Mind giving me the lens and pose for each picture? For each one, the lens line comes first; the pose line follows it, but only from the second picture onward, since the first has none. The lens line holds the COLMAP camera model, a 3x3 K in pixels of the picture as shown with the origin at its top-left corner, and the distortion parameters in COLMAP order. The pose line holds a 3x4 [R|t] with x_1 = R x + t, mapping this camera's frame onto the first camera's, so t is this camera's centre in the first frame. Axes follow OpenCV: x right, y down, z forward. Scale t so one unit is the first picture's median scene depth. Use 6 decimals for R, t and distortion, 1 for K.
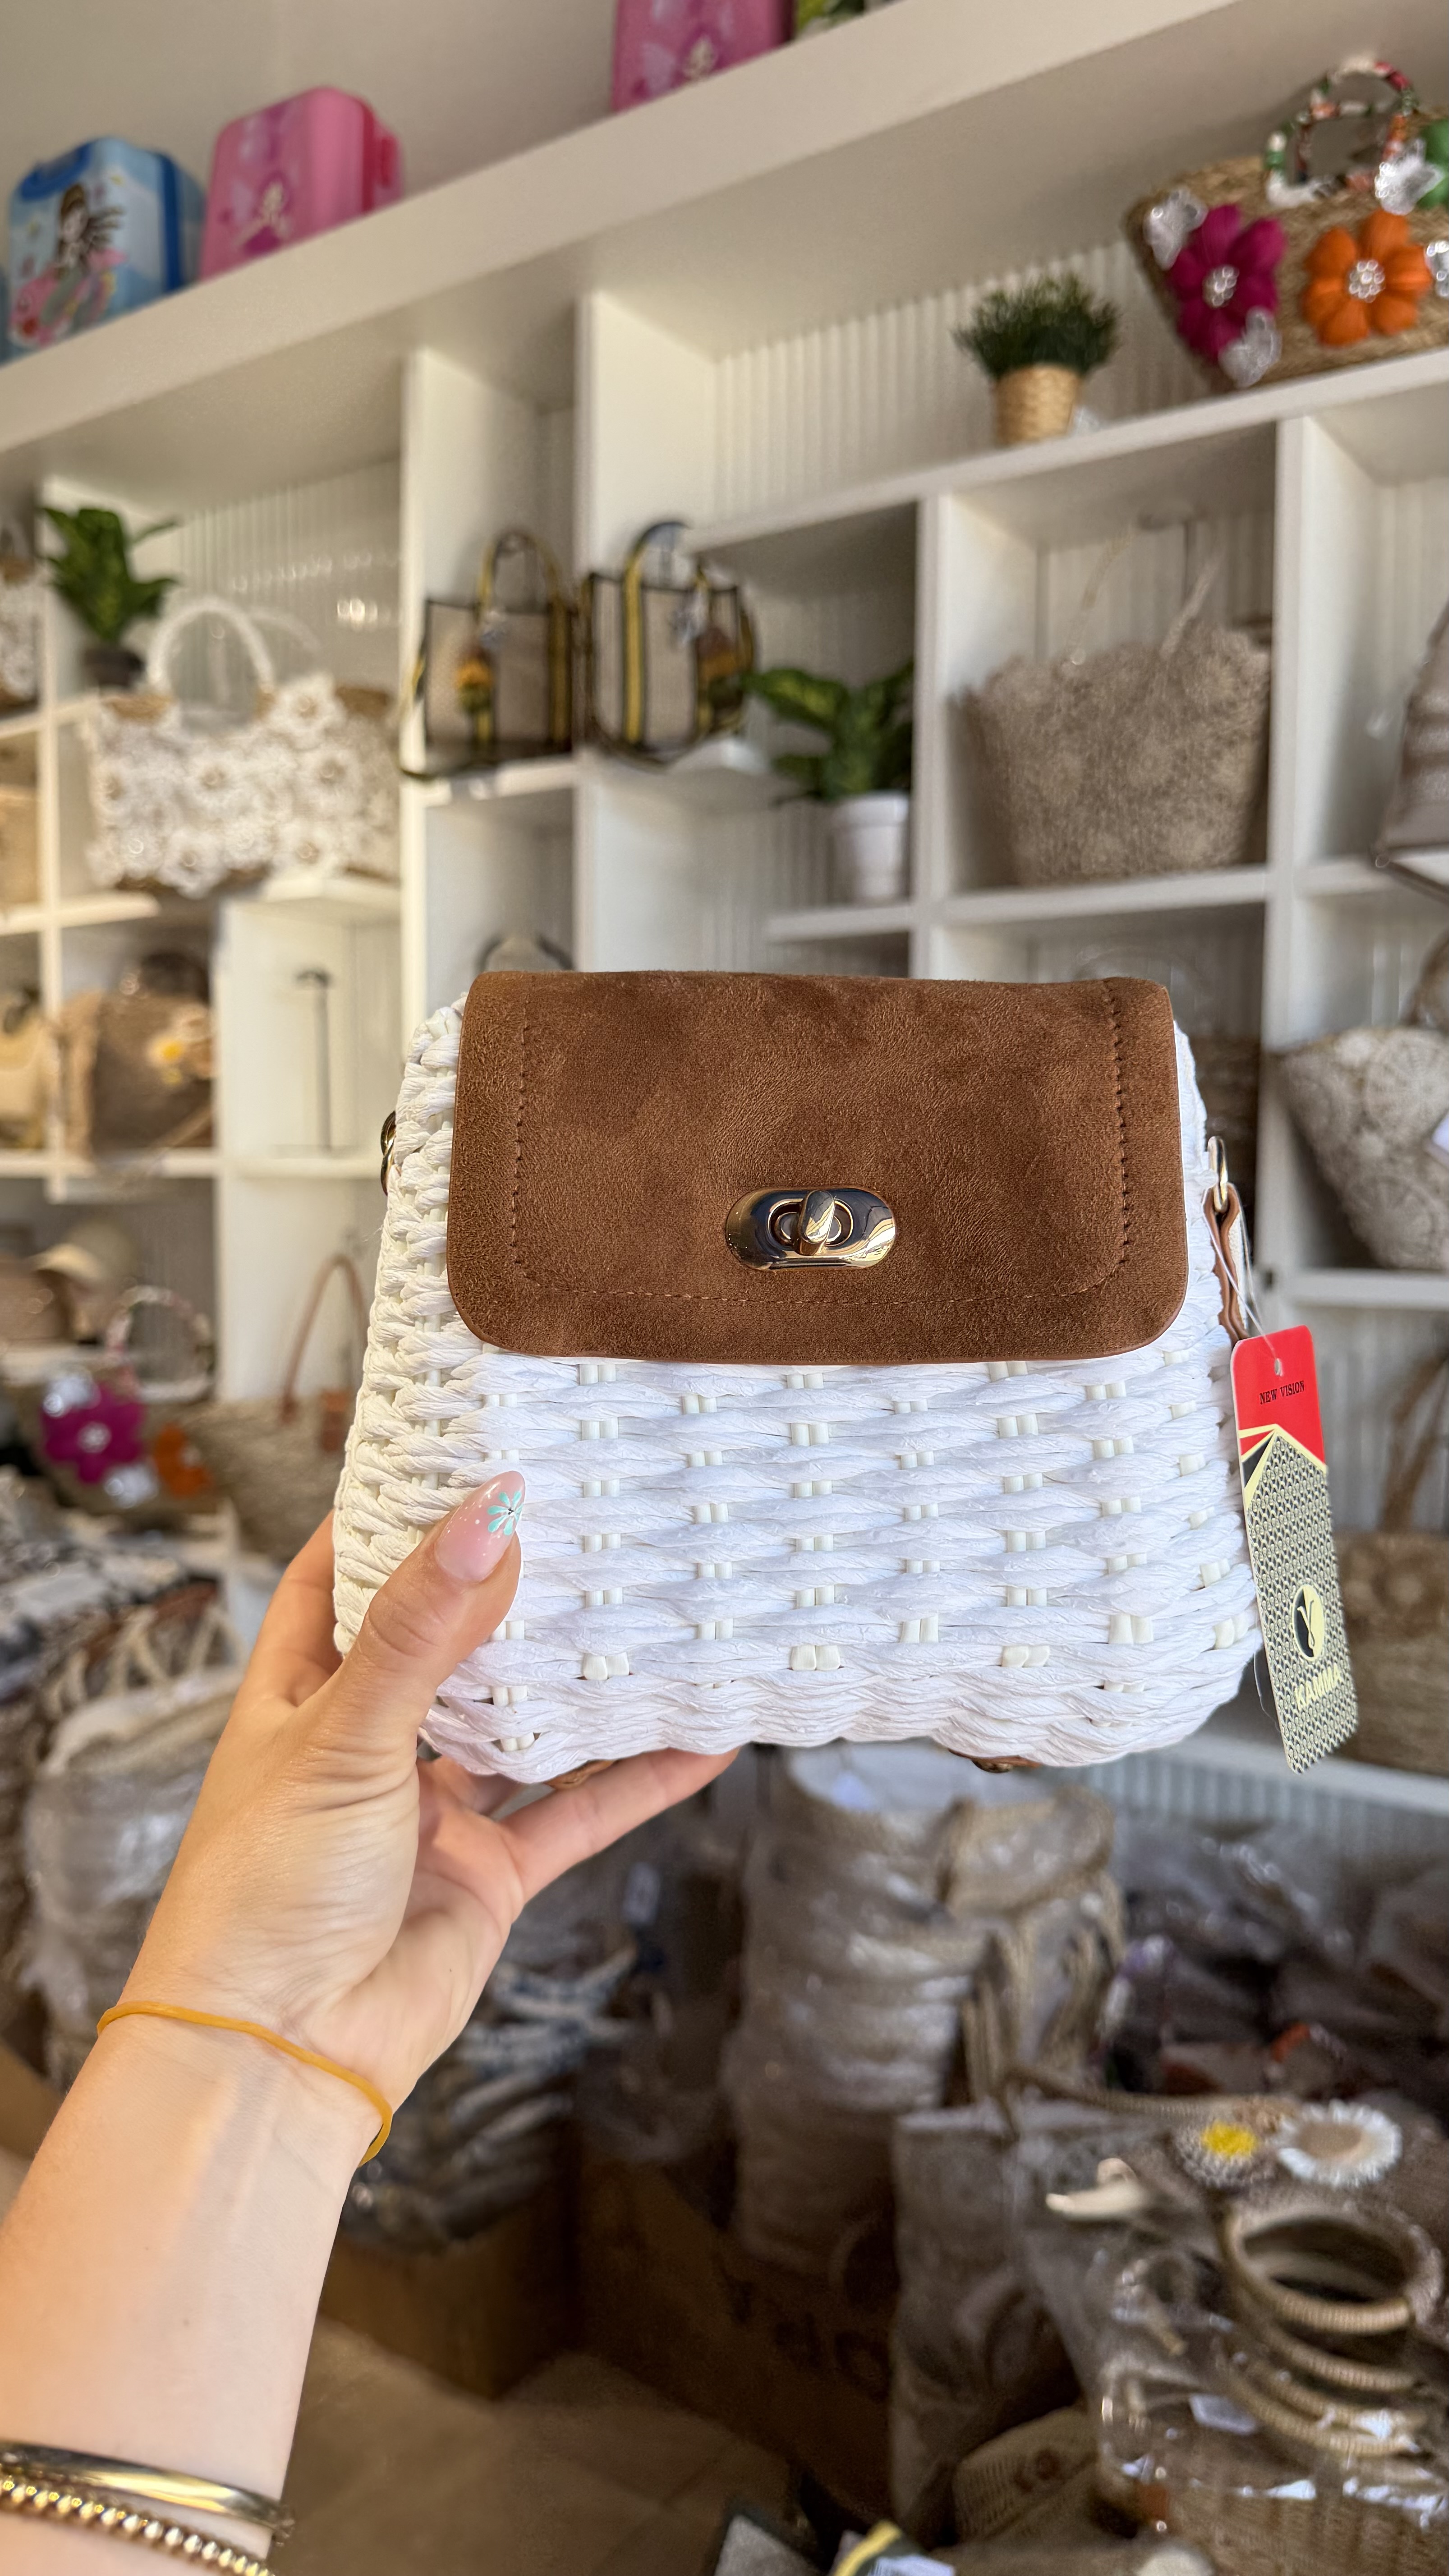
lens RADIAL K [[1820.8, 0, 740.8], [0, 1820.8, 1292.1], [0, 0, 1]] dist [0.004483, -0.037928]
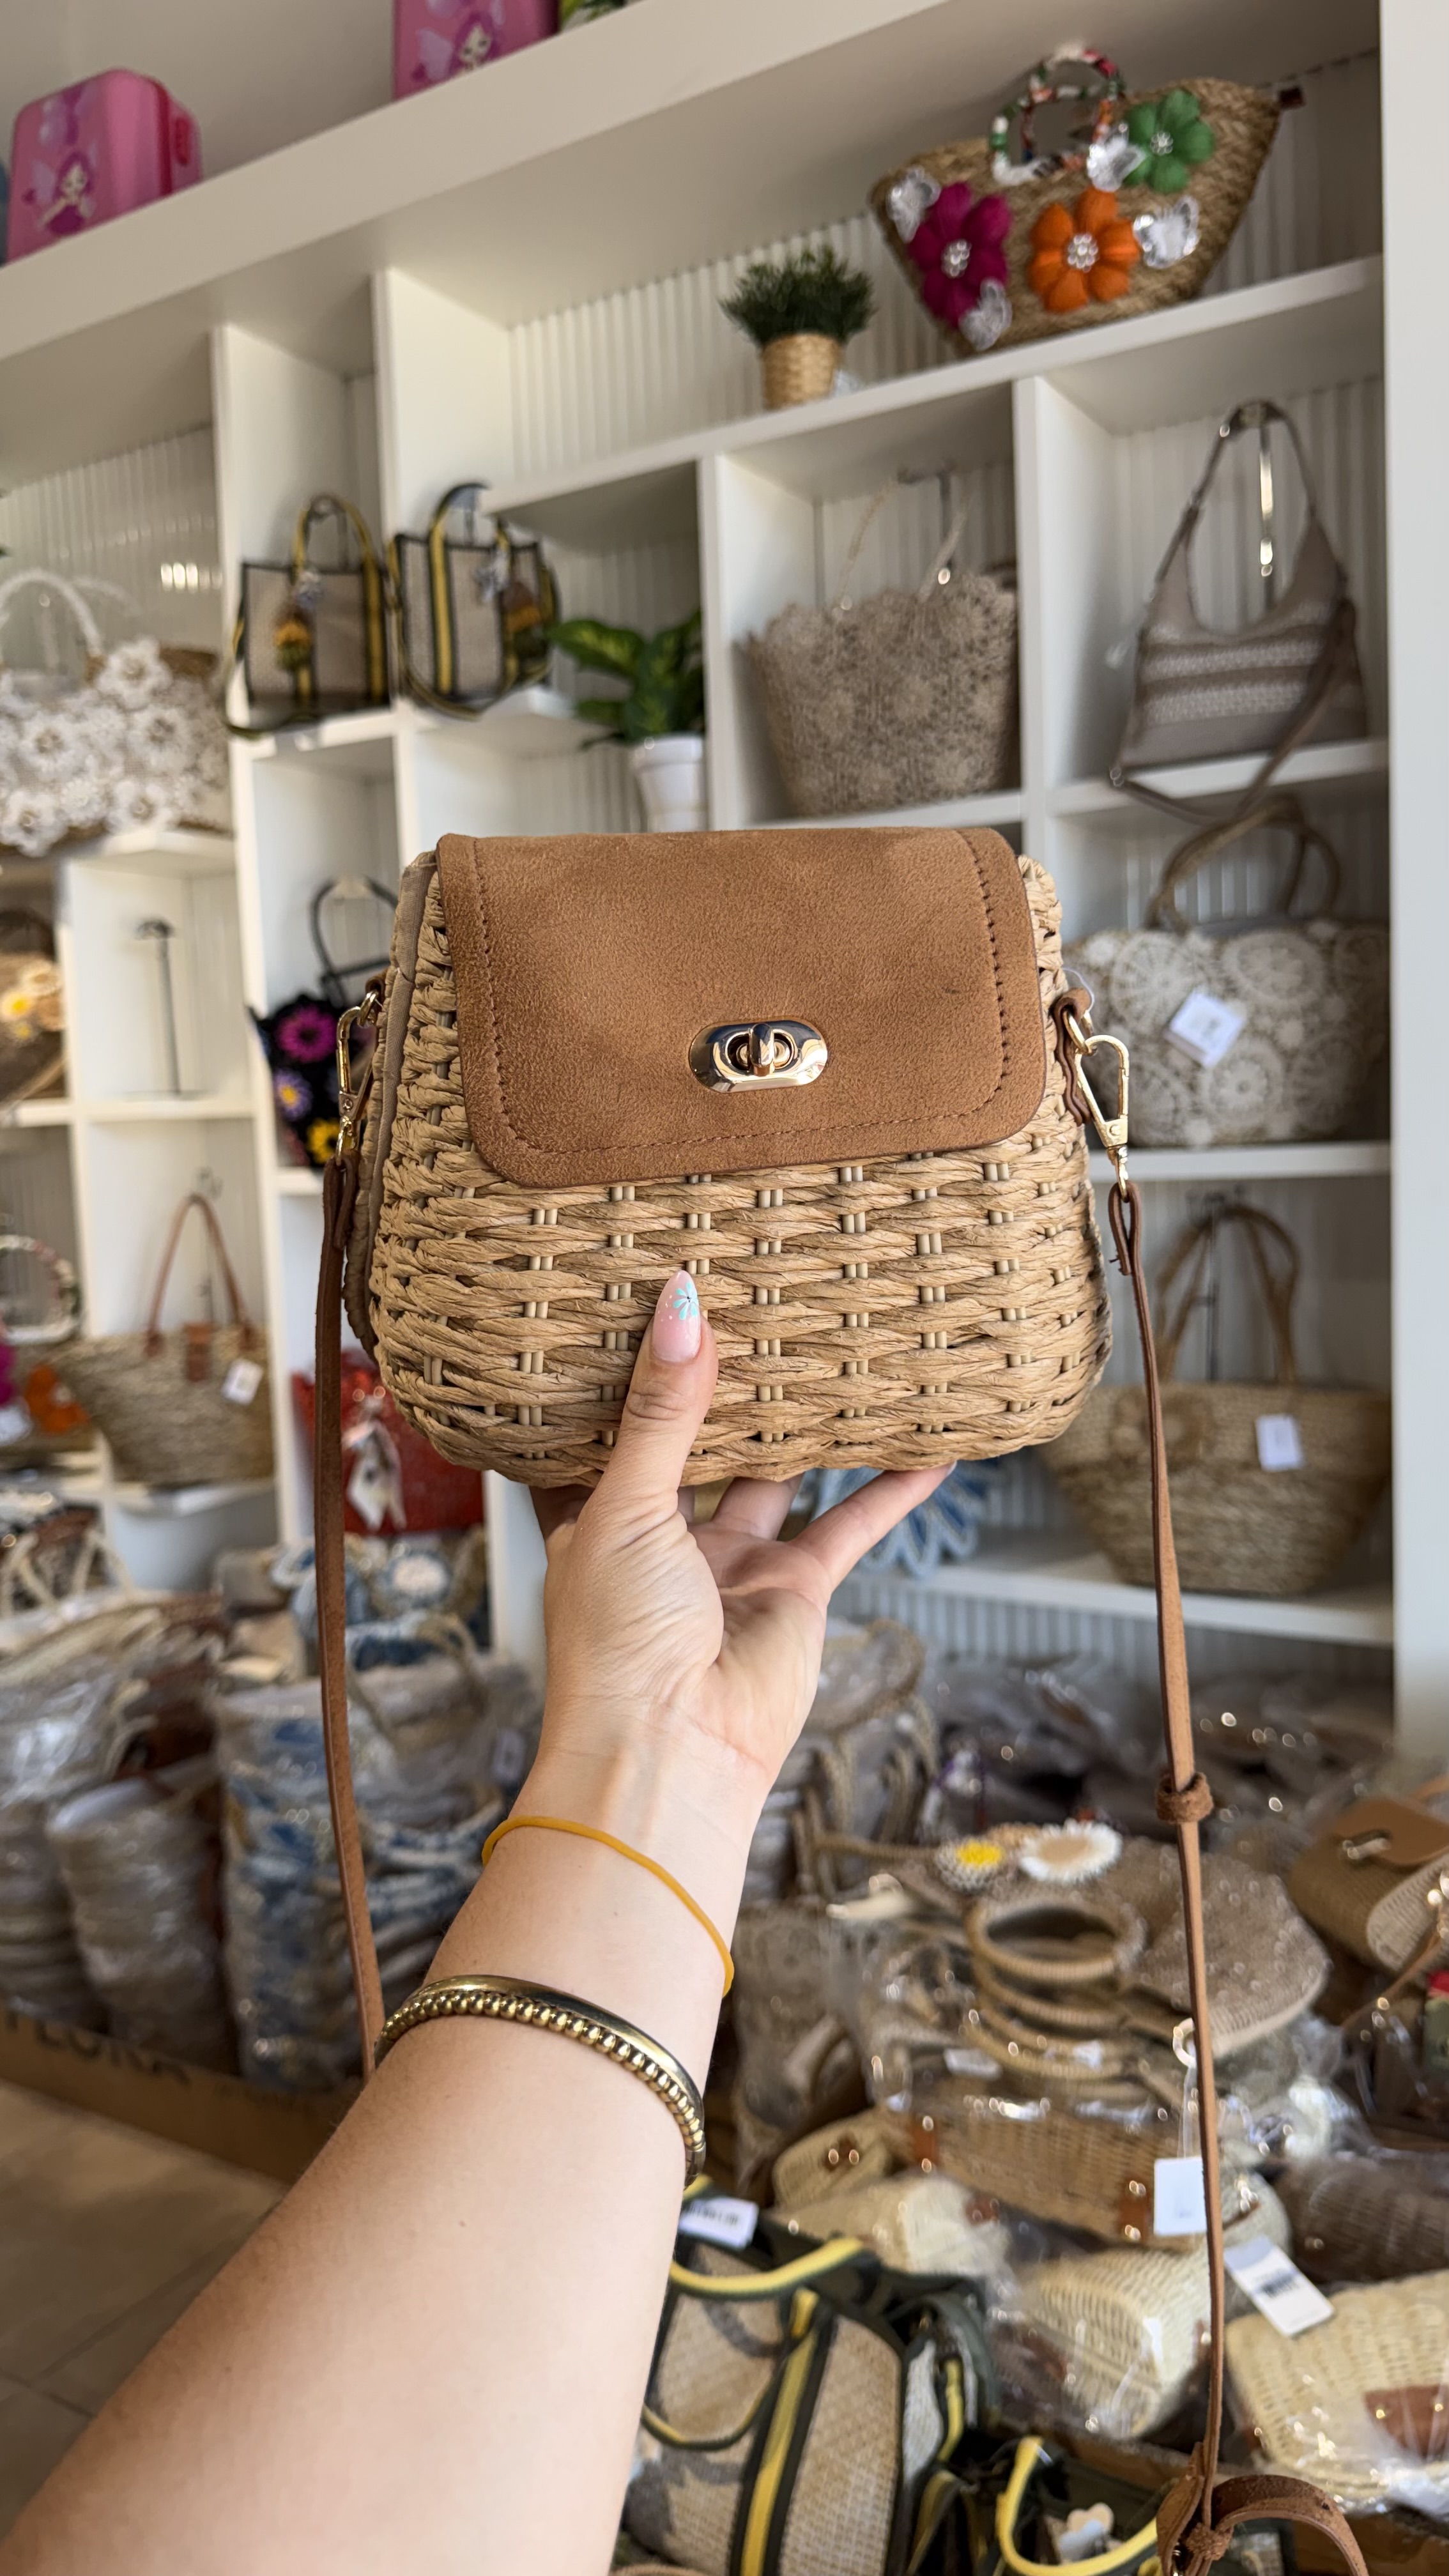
lens RADIAL K [[1819.8, 0, 724.5], [0, 1819.8, 1288.0], [0, 0, 1]] dist [-0.000164, -0.030415]
pose [[0.996951, -0.050009, 0.059898, 0.025353], [0.048460, 0.998459, 0.027045, 0.028250], [-0.061159, -0.024060, 0.997838, -0.092436]]
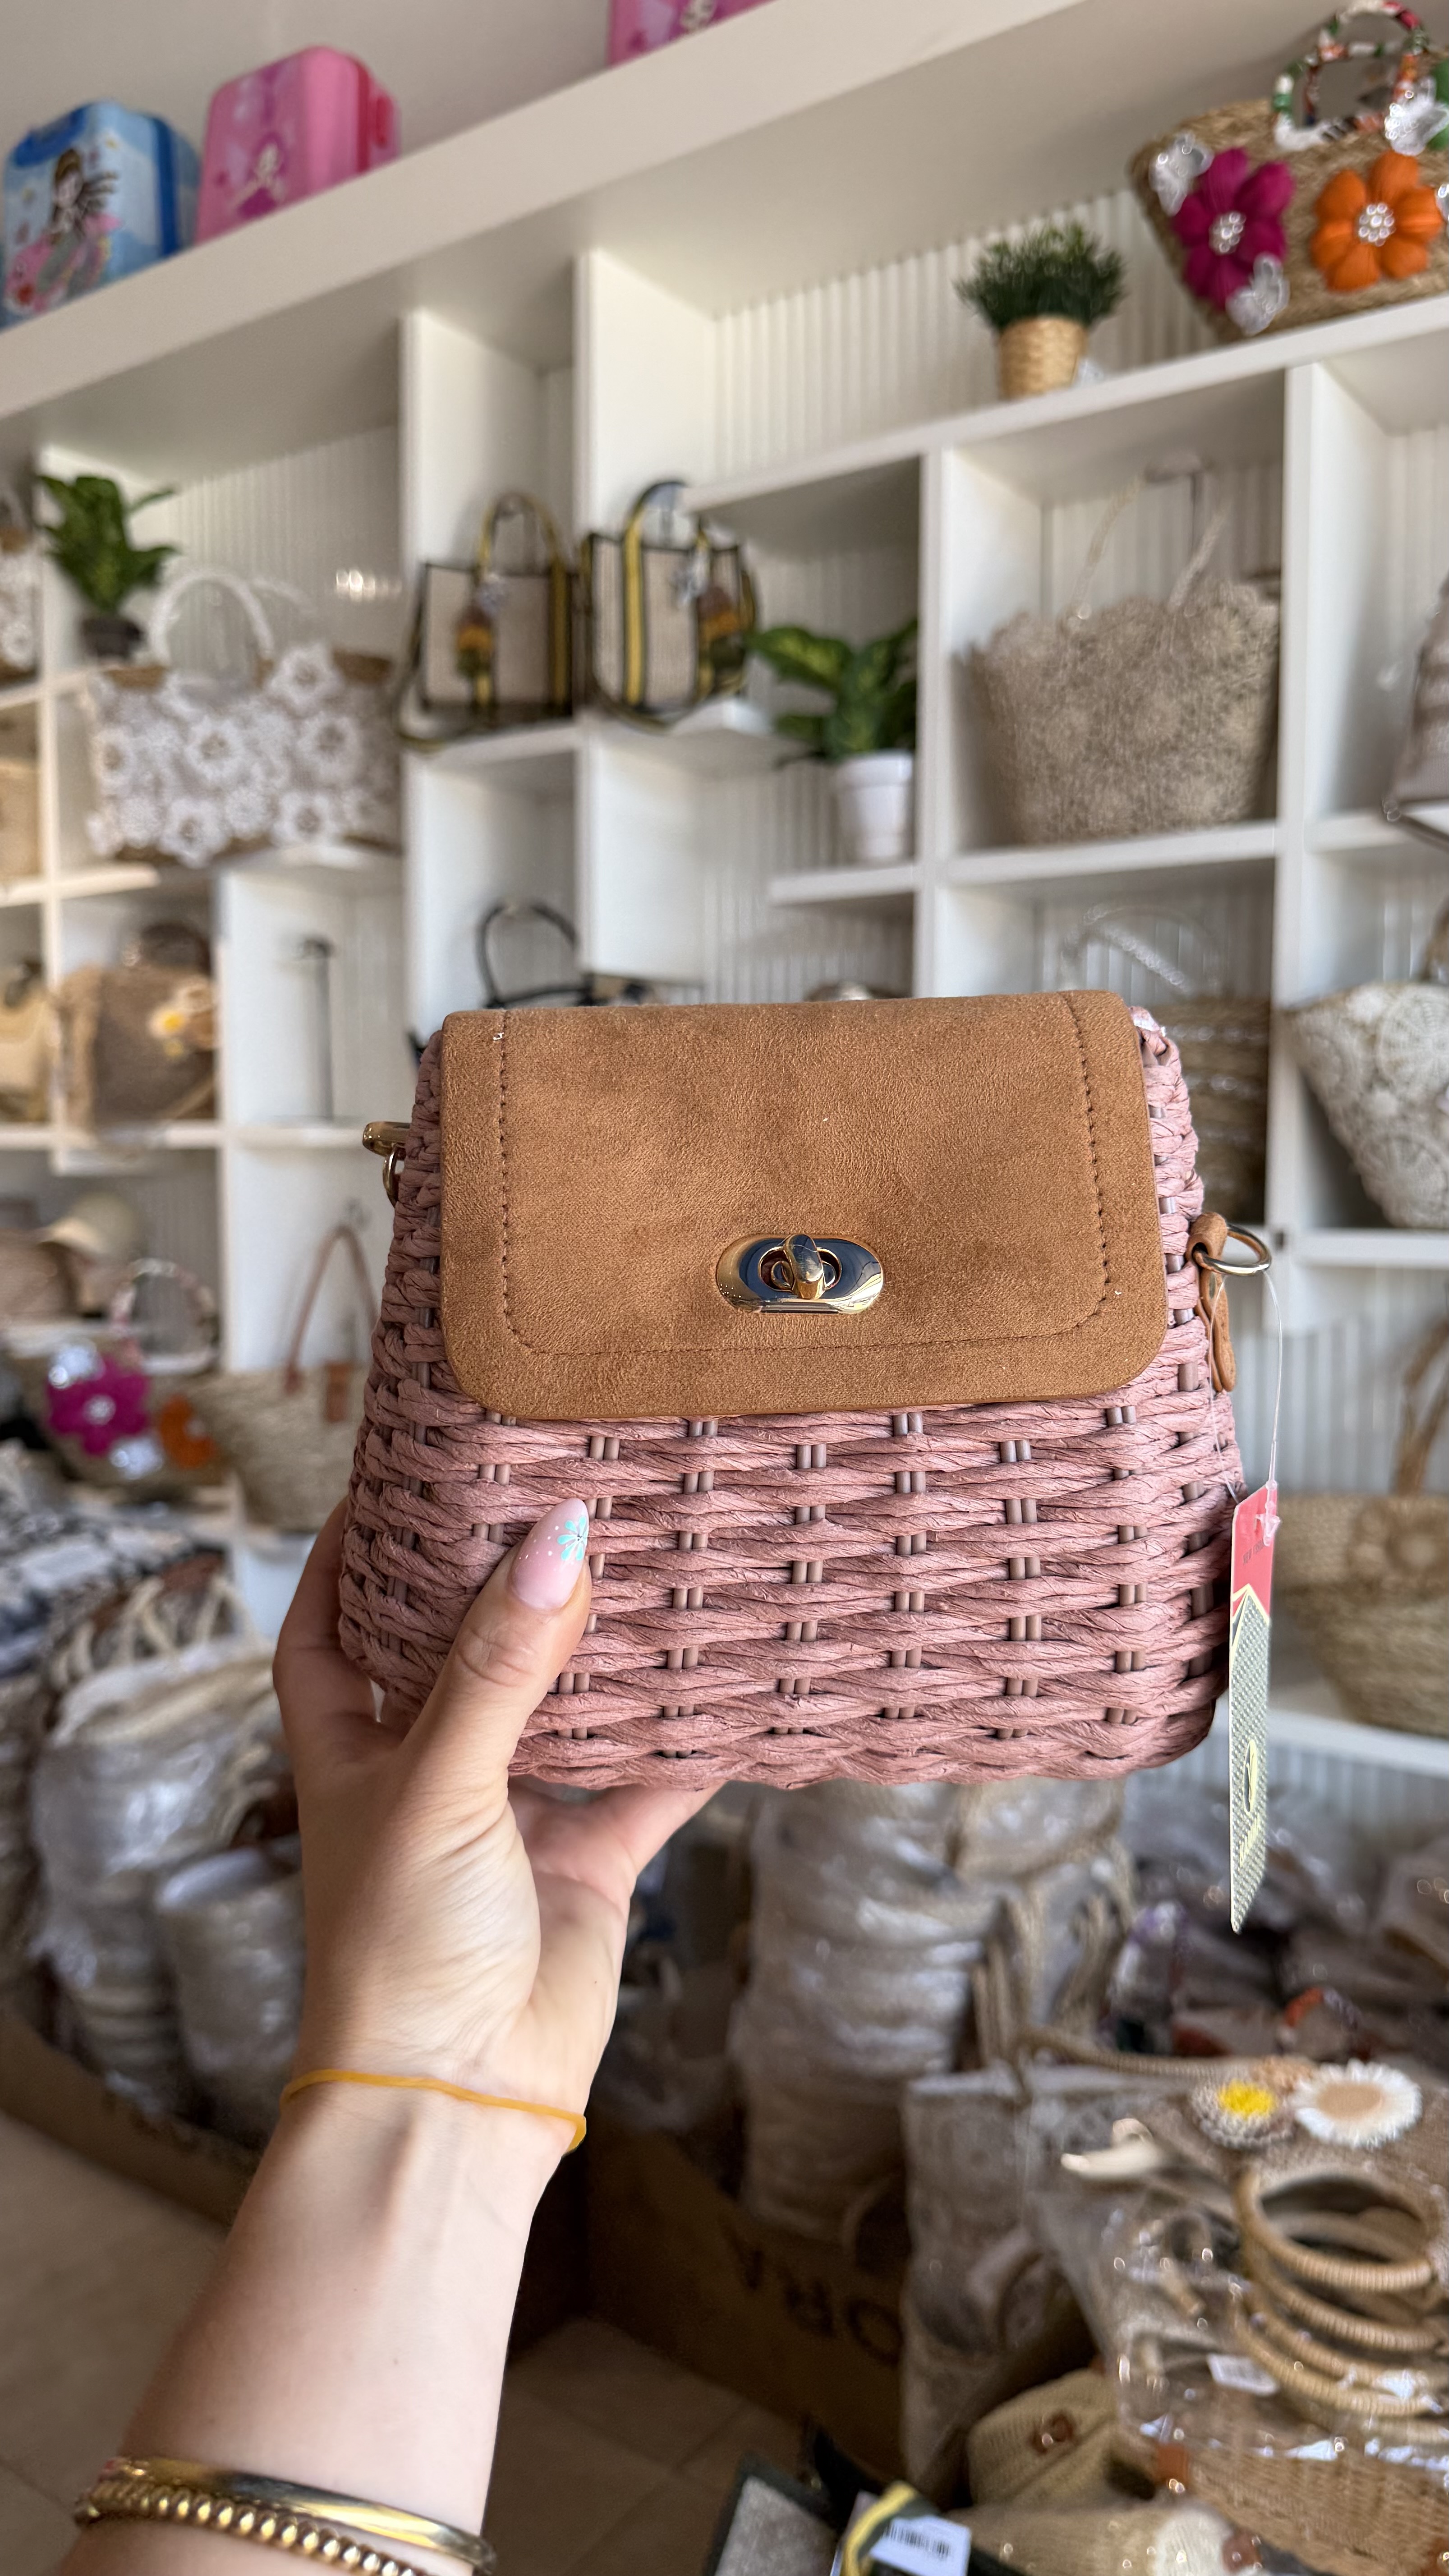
lens RADIAL K [[1819.8, 0, 724.5], [0, 1819.8, 1288.0], [0, 0, 1]] dist [-0.000164, -0.030415]
pose [[0.999931, -0.004986, -0.010592, -0.001177], [0.005088, 0.999941, 0.009642, 0.007584], [0.010543, -0.009695, 0.999897, 0.007594]]
